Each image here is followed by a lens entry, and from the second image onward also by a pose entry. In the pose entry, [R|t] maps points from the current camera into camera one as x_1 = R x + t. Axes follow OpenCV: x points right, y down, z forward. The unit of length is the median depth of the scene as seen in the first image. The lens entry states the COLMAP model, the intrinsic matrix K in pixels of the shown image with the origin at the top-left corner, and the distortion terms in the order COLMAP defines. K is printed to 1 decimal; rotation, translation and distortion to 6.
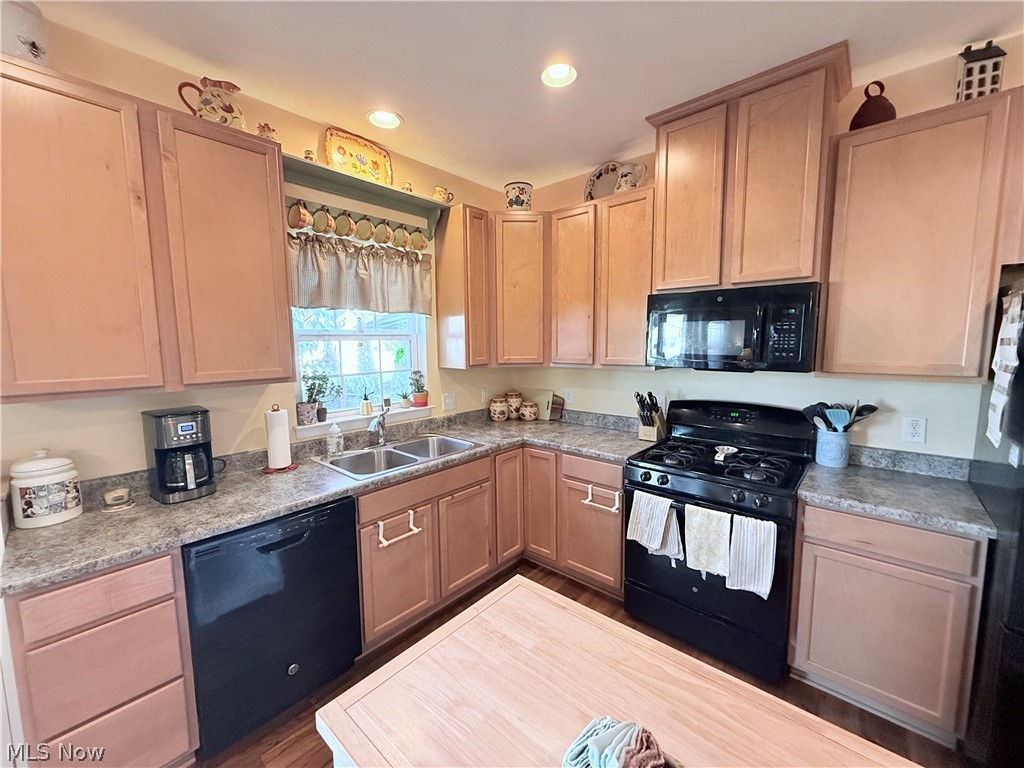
lens RADIAL K [[407.7, 0, 512.0], [0, 407.7, 384.0], [0, 0, 1]] dist [0.000333, -0.000264]
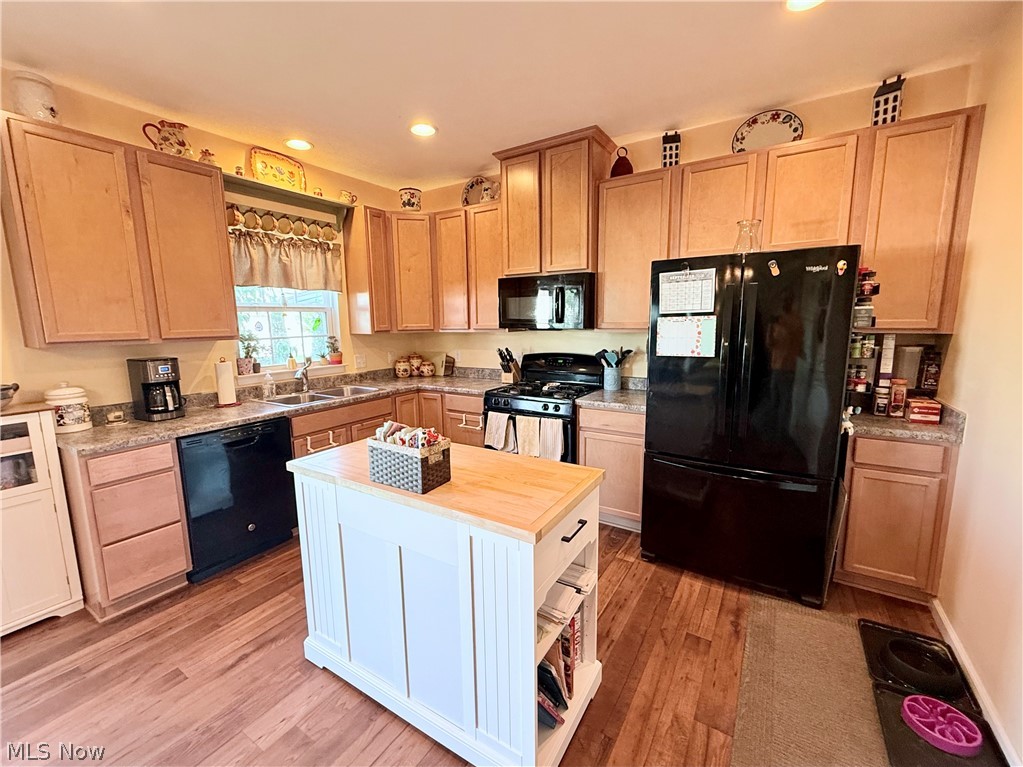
lens RADIAL K [[427.2, 0, 511.5], [0, 427.2, 383.5], [0, 0, 1]] dist [-0.000135, -0.000181]
pose [[0.987601, -0.028208, 0.154429, 0.130816], [0.021923, 0.998866, 0.042252, 0.085269], [-0.155446, -0.038342, 0.987100, -0.488446]]
